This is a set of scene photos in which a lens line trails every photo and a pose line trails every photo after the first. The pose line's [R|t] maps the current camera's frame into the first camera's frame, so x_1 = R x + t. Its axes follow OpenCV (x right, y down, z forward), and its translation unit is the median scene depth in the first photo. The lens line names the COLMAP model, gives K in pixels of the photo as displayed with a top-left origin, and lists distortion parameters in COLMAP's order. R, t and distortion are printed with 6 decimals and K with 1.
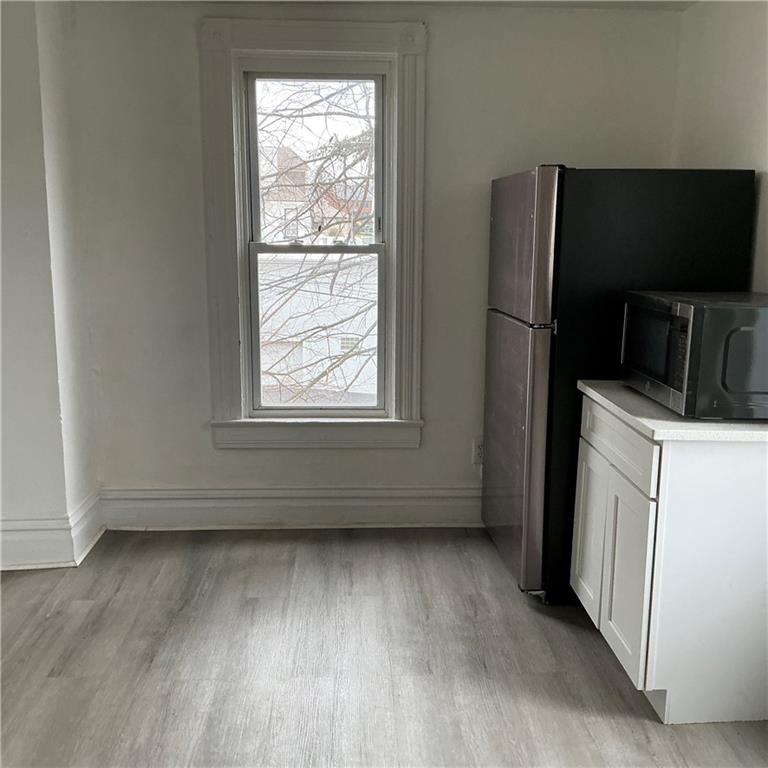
lens RADIAL K [[838.8, 0, 387.3], [0, 838.8, 397.9], [0, 0, 1]] dist [0.134758, -0.439815]
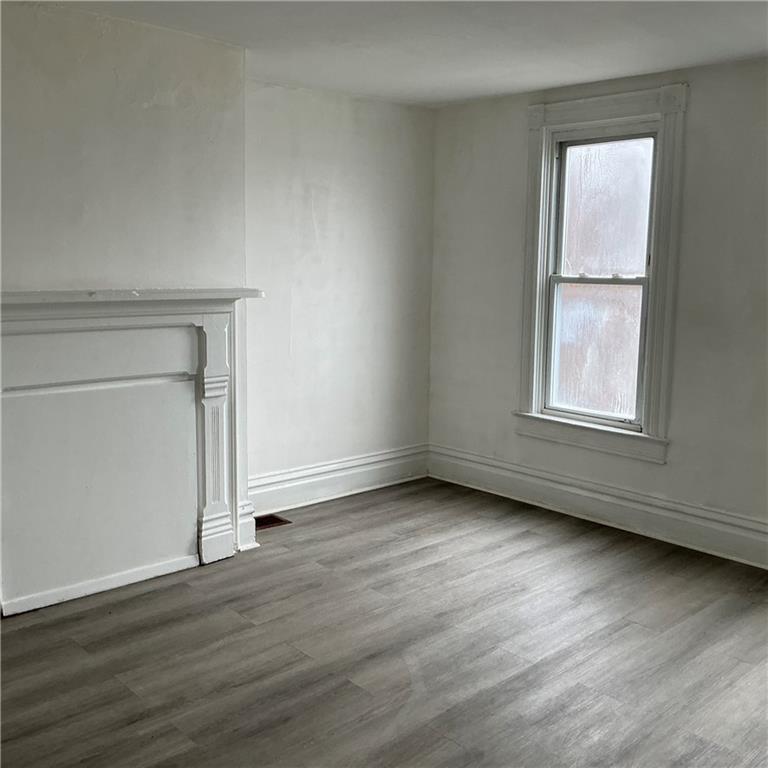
lens RADIAL K [[838.8, 0, 387.3], [0, 838.8, 397.9], [0, 0, 1]] dist [0.134758, -0.439815]
pose [[0.630190, 0.124061, -0.766465, 0.666835], [-0.158425, 0.986931, 0.029489, -0.000726], [0.760106, 0.102843, 0.641609, 0.020949]]
